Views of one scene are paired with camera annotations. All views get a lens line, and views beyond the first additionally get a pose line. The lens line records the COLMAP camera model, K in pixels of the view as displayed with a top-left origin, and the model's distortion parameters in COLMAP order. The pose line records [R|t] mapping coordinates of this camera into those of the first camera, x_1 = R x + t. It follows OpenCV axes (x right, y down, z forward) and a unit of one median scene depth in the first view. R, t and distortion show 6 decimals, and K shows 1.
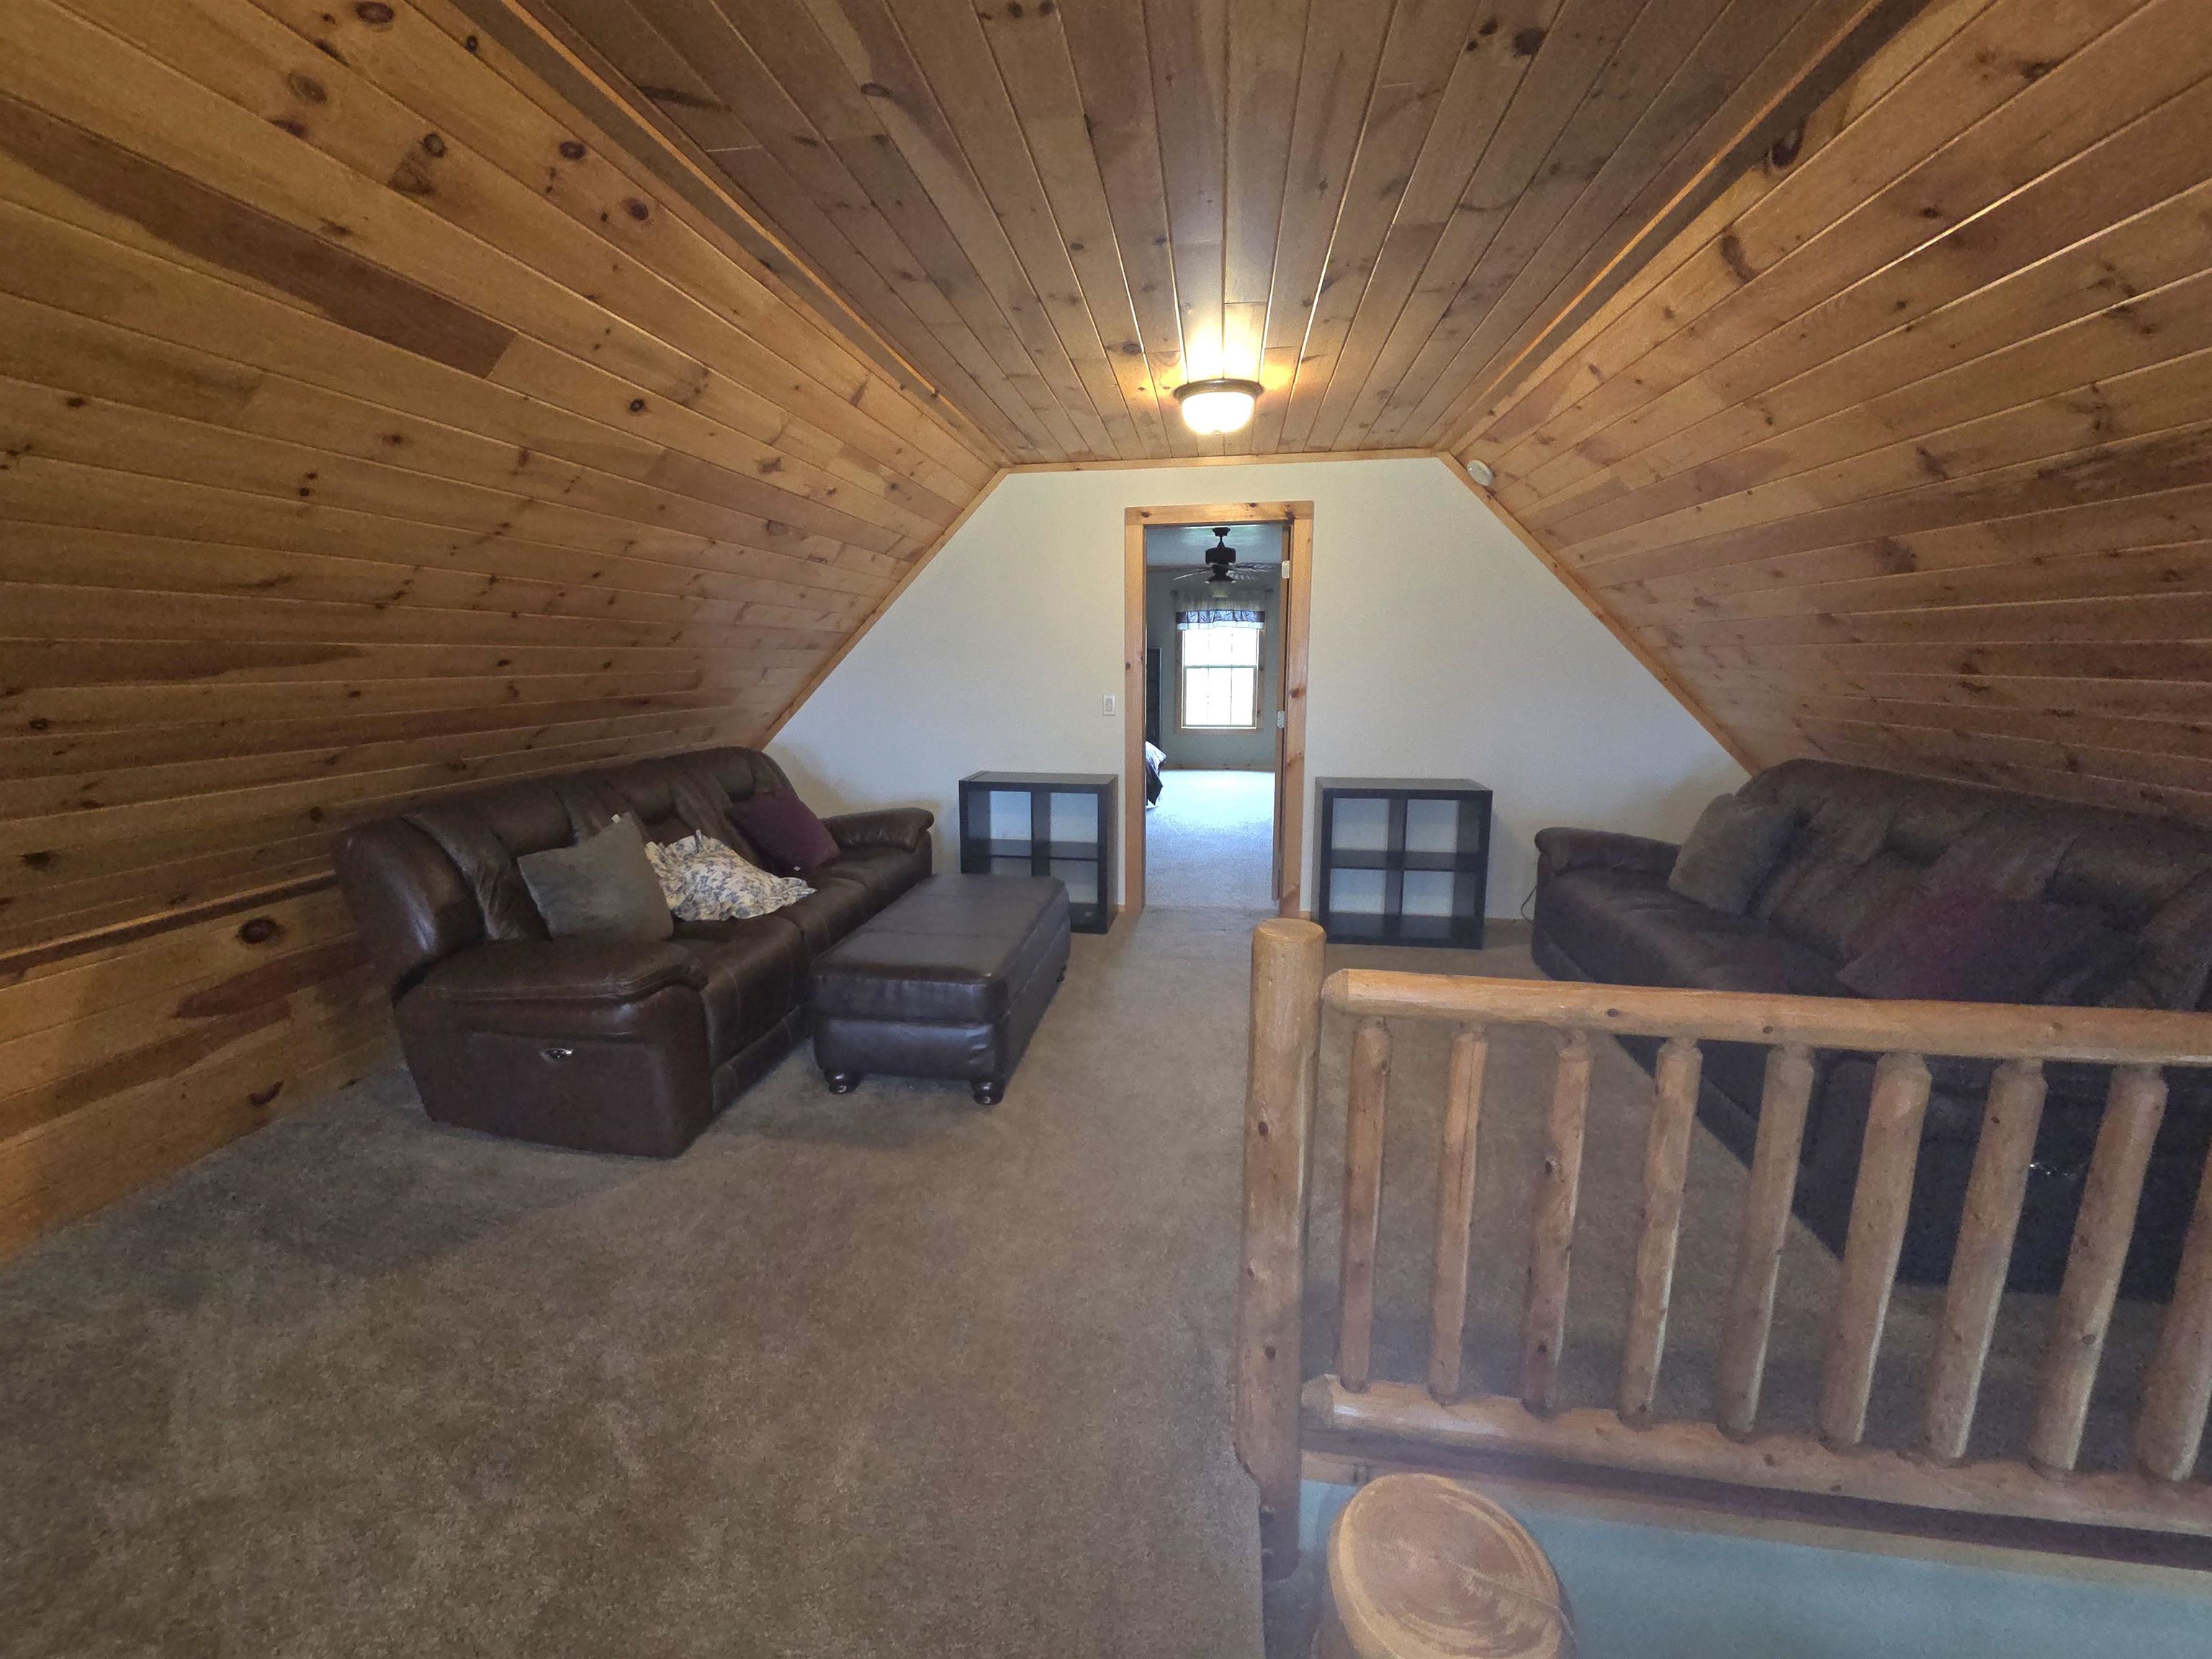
lens RADIAL K [[889.2, 0, 1081.8], [0, 889.2, 827.7], [0, 0, 1]] dist [0.017549, -0.005237]
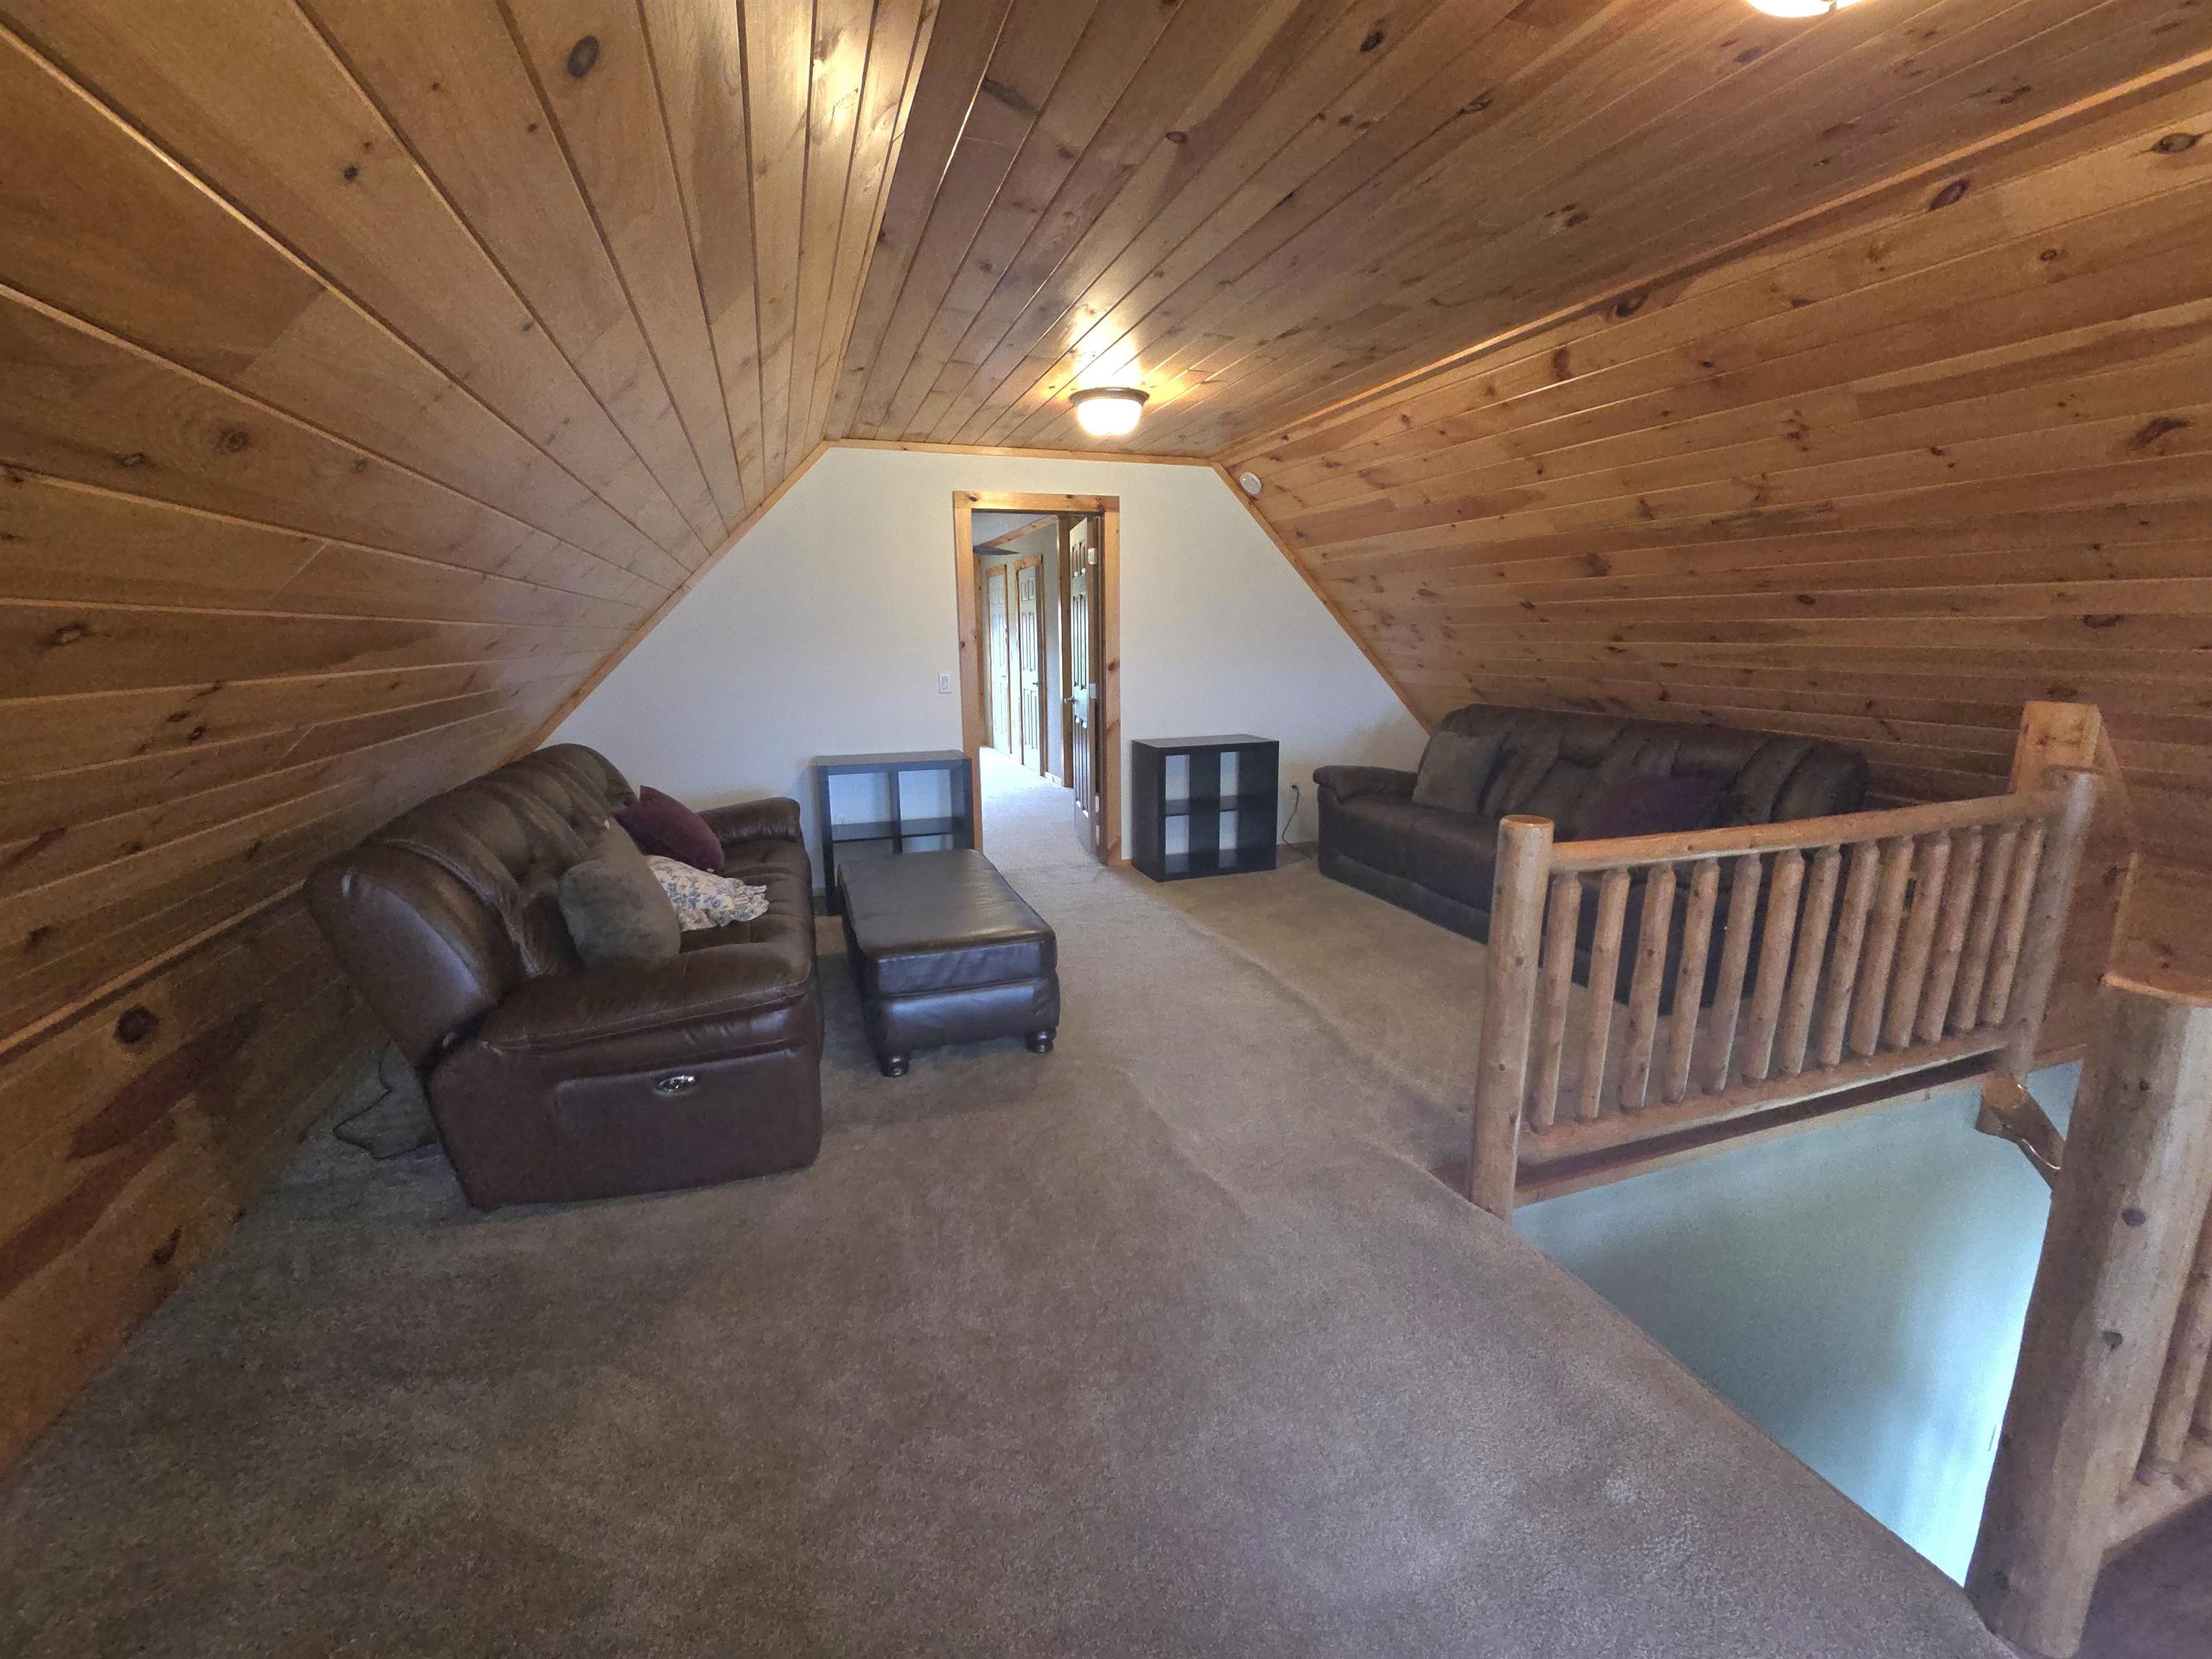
lens RADIAL K [[889.2, 0, 1081.8], [0, 889.2, 827.7], [0, 0, 1]] dist [0.017549, -0.005237]
pose [[0.888084, -0.103305, 0.447924, -0.473504], [0.093305, 0.994647, 0.044404, -0.002789], [-0.450113, 0.002359, 0.892968, 0.015716]]
